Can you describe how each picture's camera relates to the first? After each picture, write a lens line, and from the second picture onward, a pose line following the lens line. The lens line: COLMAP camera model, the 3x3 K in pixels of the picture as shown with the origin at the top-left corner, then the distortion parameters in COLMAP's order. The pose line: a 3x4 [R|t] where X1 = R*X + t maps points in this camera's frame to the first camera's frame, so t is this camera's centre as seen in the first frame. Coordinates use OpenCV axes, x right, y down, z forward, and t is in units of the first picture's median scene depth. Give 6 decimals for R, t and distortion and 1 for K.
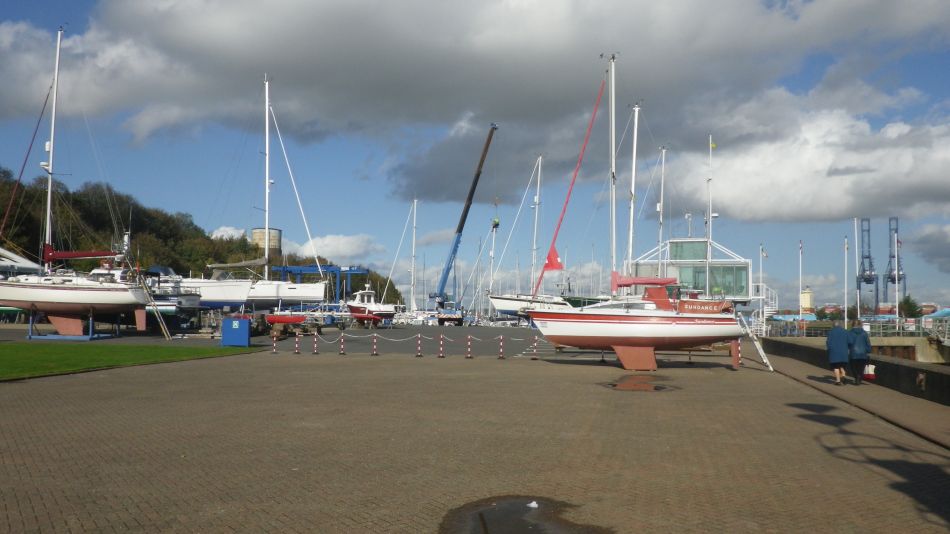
lens RADIAL K [[800.2, 0, 474.1], [0, 800.2, 268.5], [0, 0, 1]] dist [-0.010950, -0.001328]
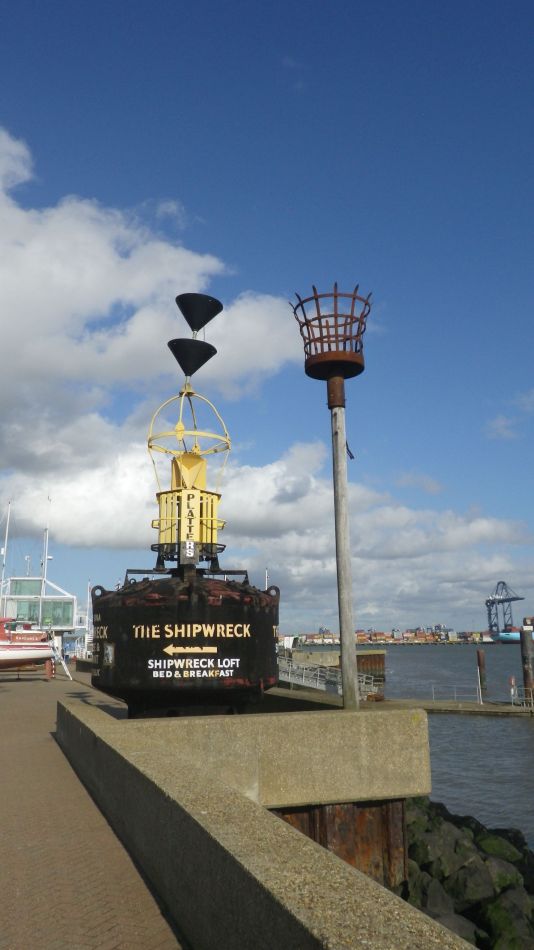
lens RADIAL K [[800.2, 0, 264.5], [0, 800.2, 474.7], [0, 0, 1]] dist [-0.010950, -0.001328]
pose [[0.856396, 0.083309, 0.509554, -0.052251], [-0.007541, 0.988810, -0.148991, -0.015046], [-0.516265, 0.123753, 0.847441, -0.229368]]
